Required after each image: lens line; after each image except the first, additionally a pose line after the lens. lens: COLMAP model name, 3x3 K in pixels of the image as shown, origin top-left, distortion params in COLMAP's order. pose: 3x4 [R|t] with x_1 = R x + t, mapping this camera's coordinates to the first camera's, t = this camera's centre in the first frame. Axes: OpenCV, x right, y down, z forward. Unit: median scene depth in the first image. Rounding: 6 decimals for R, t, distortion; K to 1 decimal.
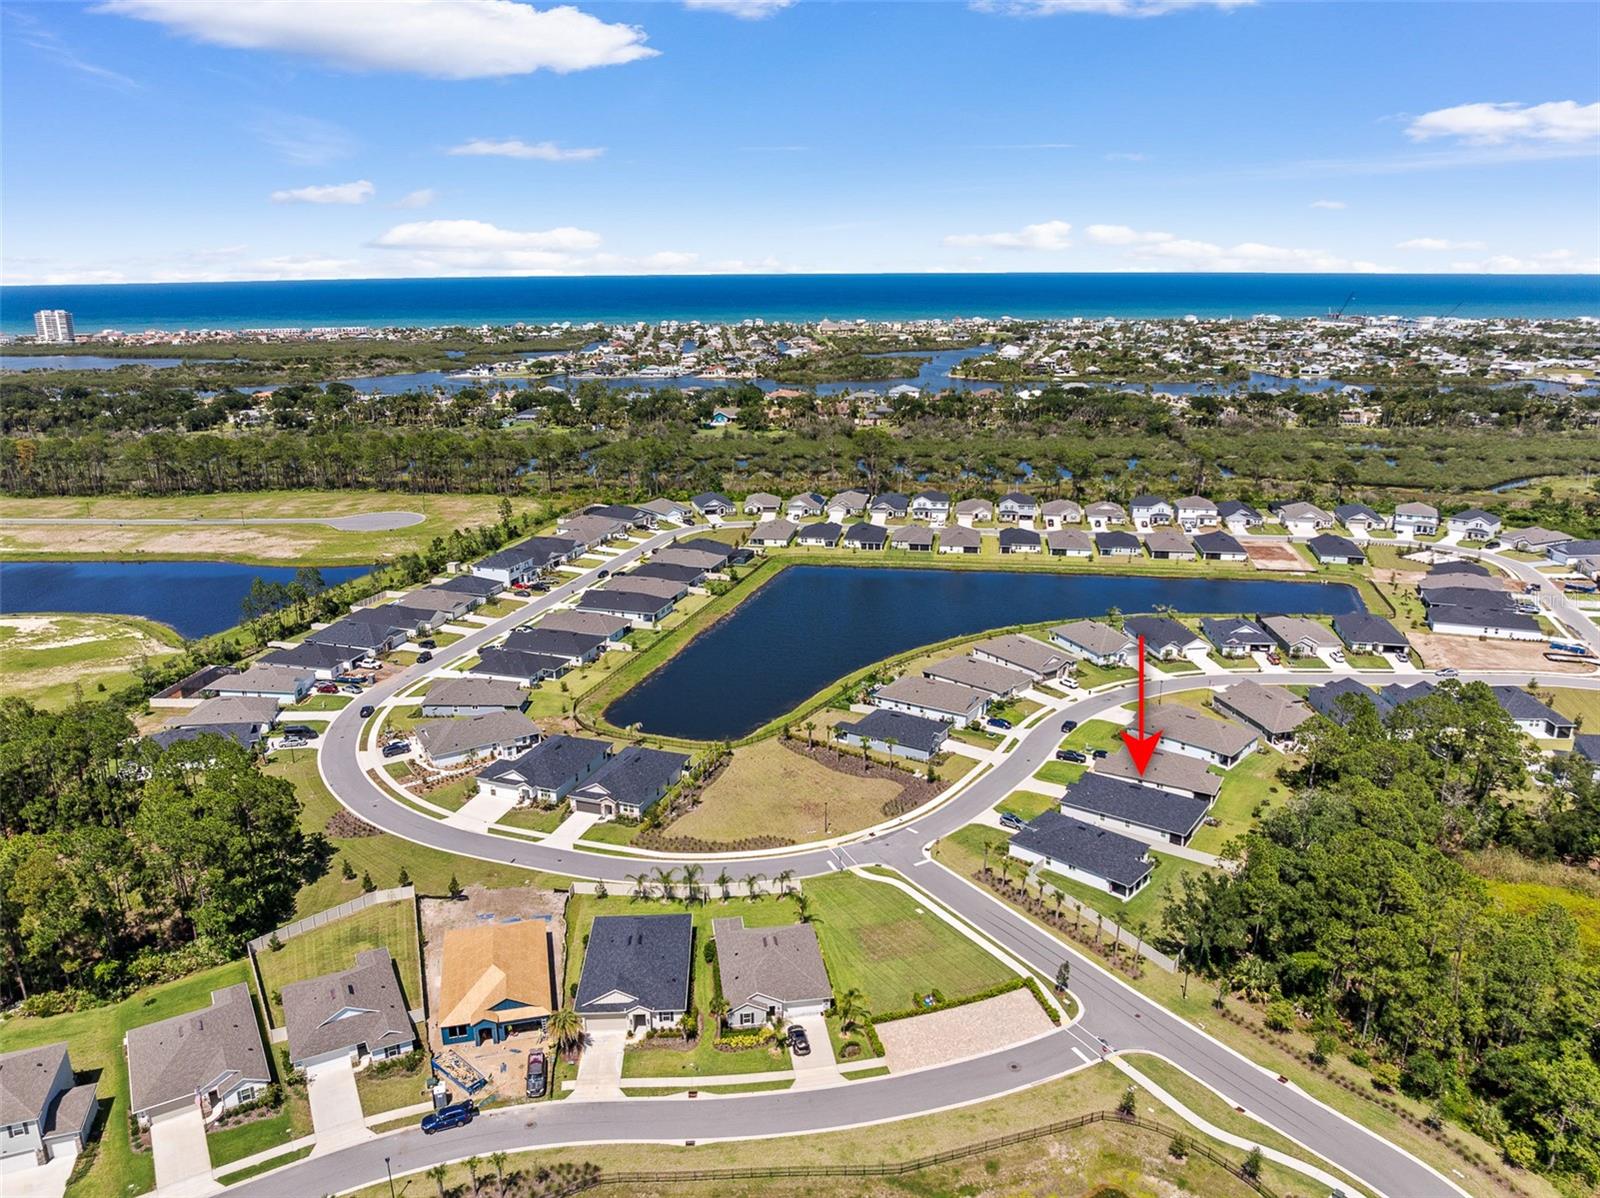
lens RADIAL K [[1128.8, 0, 805.5], [0, 1128.8, 603.4], [0, 0, 1]] dist [-0.021178, -0.037030]
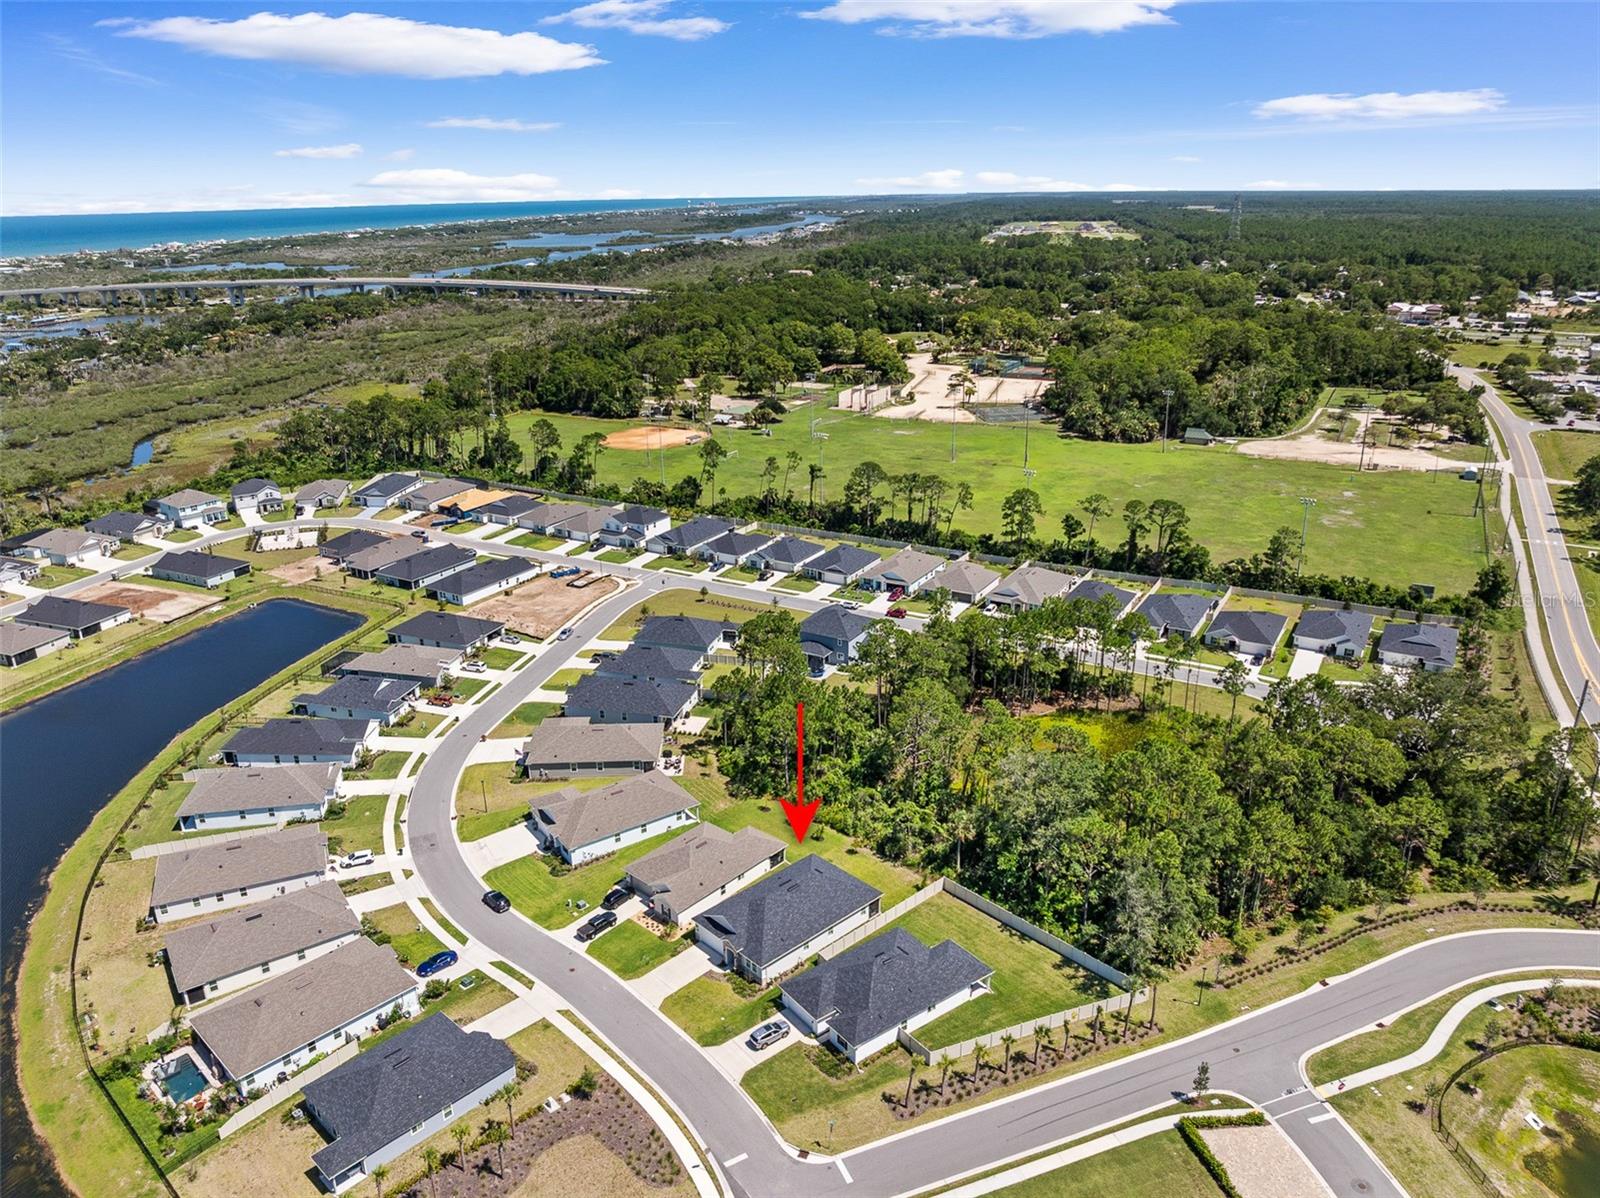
lens RADIAL K [[1134.1, 0, 801.4], [0, 1134.1, 589.7], [0, 0, 1]] dist [-0.034270, -0.009003]
pose [[0.196936, -0.321448, 0.926222, -0.164243], [0.291238, 0.921259, 0.257802, -0.102264], [-0.936161, 0.218981, 0.275047, 0.346436]]
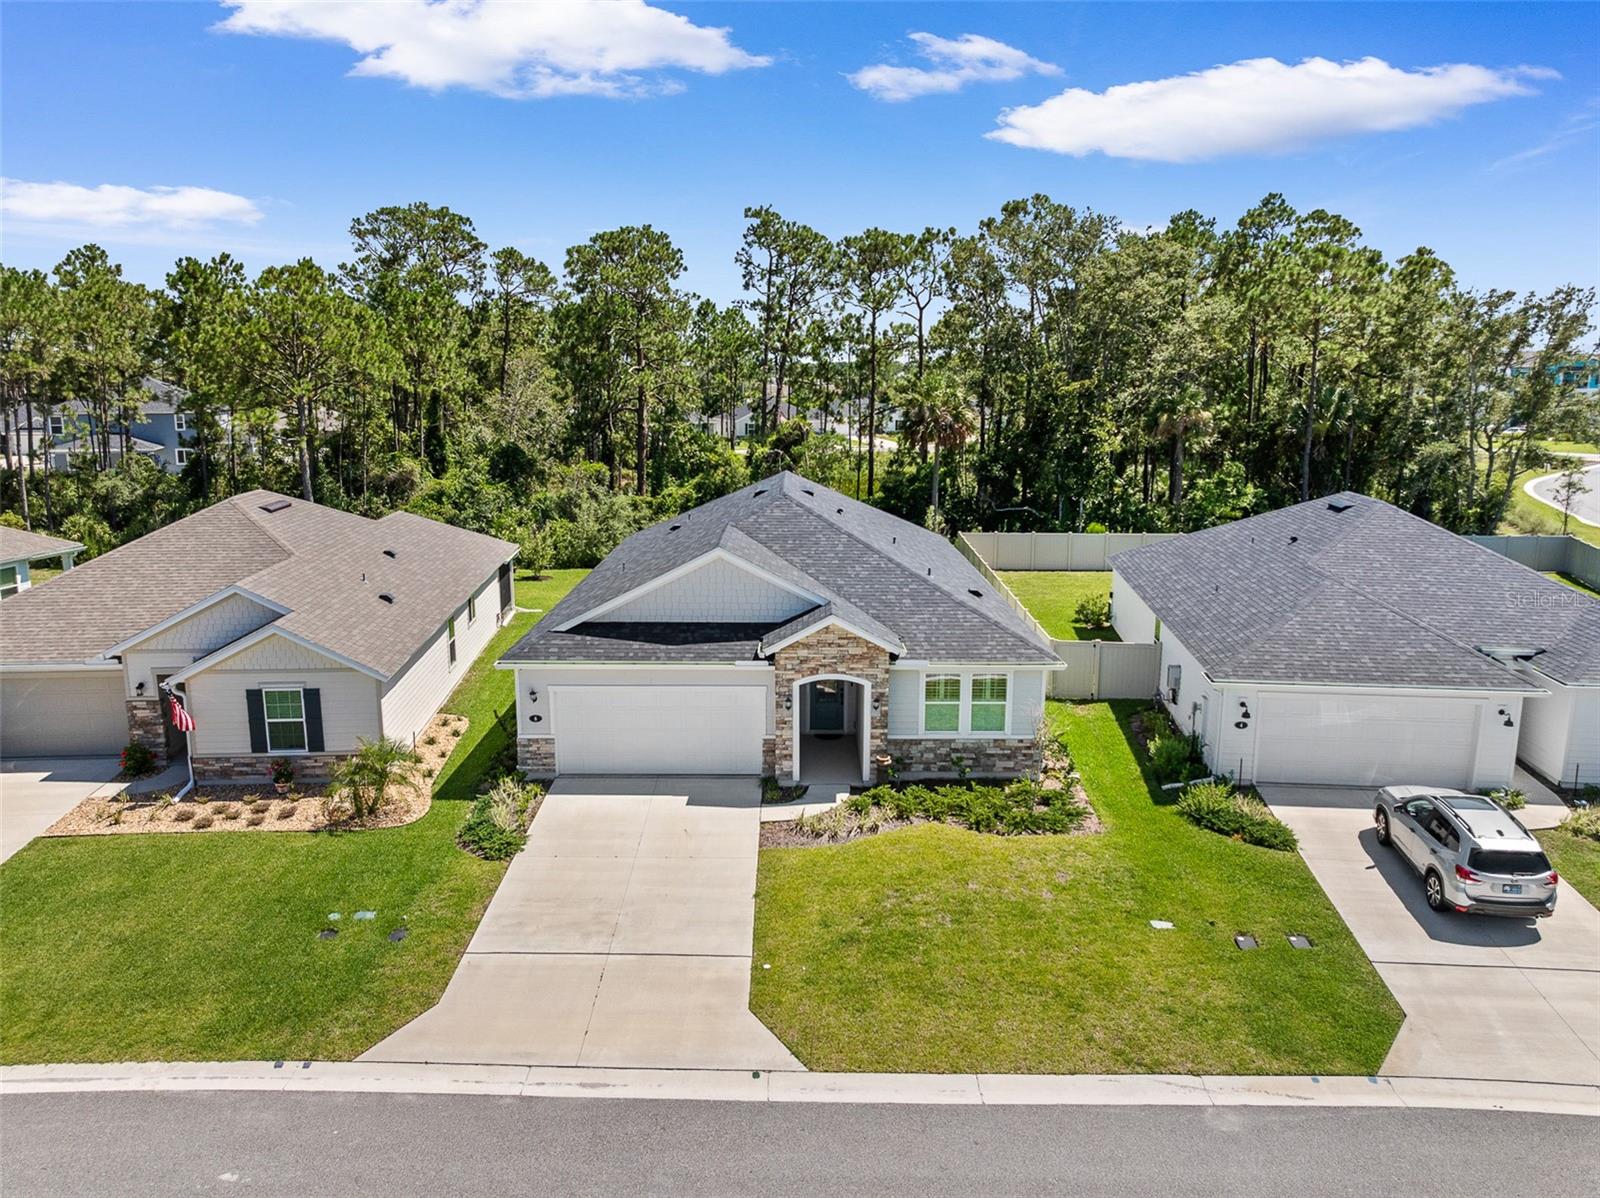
lens RADIAL K [[1134.1, 0, 801.4], [0, 1134.1, 589.7], [0, 0, 1]] dist [-0.034270, -0.009003]
pose [[-0.582069, -0.143361, 0.800402, 0.062710], [0.231395, 0.914435, 0.332061, 0.053210], [-0.779520, 0.378492, -0.499091, 0.517459]]
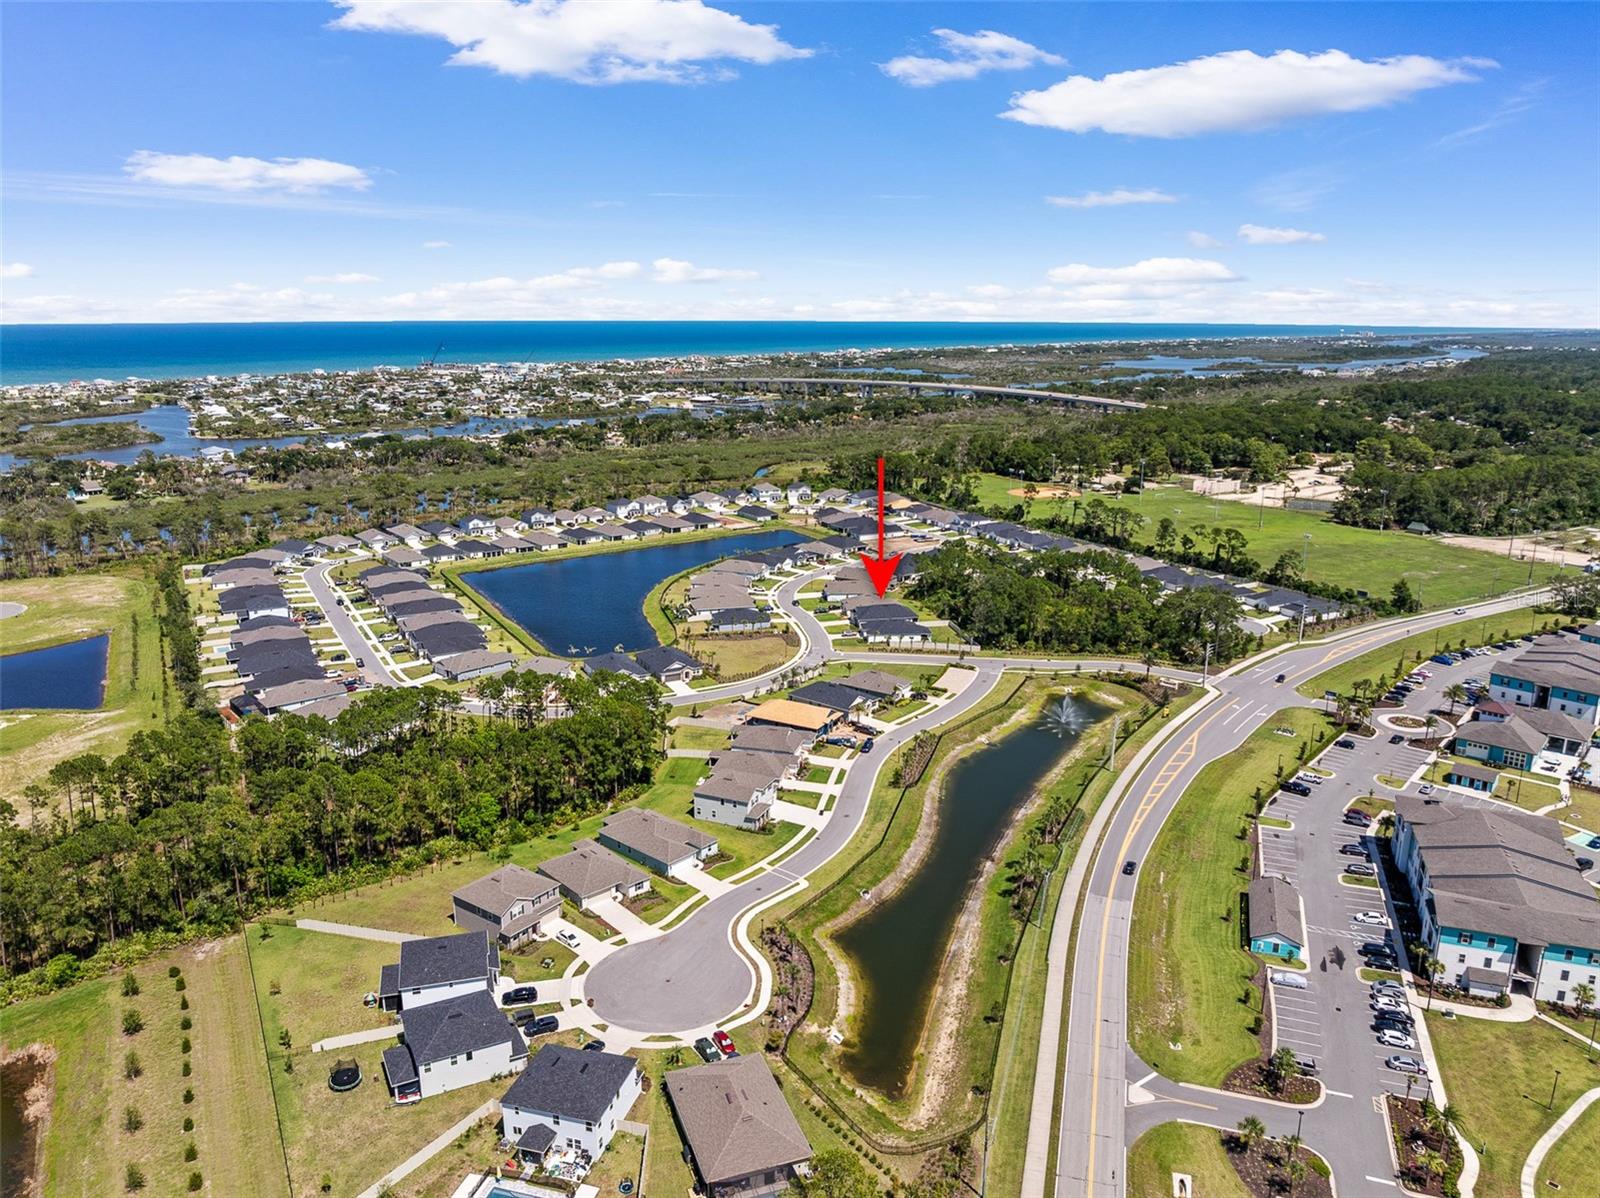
lens RADIAL K [[1128.8, 0, 805.5], [0, 1128.8, 603.4], [0, 0, 1]] dist [-0.021178, -0.037030]
pose [[0.680348, -0.171531, 0.712534, -0.594816], [0.200282, 0.978733, 0.044379, 0.018755], [-0.704992, 0.112515, 0.700233, -0.157999]]
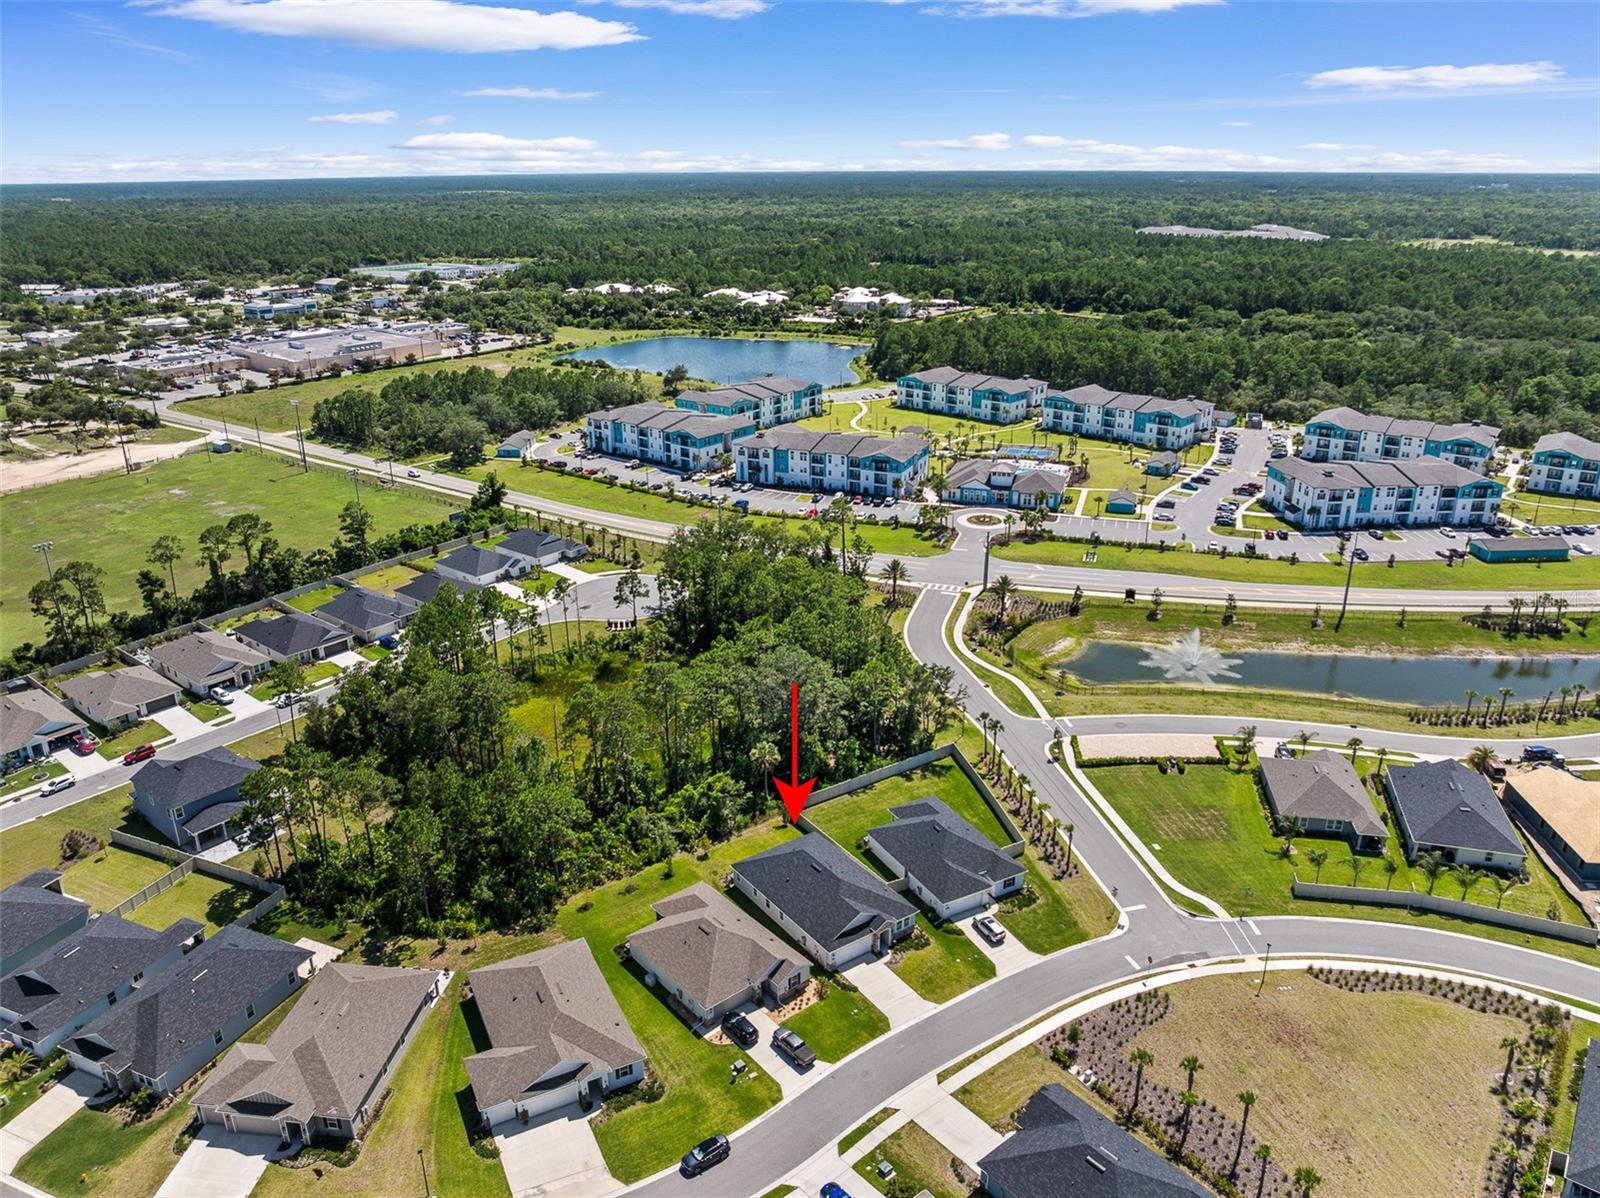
lens RADIAL K [[1134.1, 0, 801.4], [0, 1134.1, 589.7], [0, 0, 1]] dist [-0.034270, -0.009003]
pose [[-0.942913, -0.104162, 0.316331, 0.042862], [0.106665, 0.805346, 0.583129, -0.195134], [-0.315496, 0.583582, -0.748261, 0.681824]]
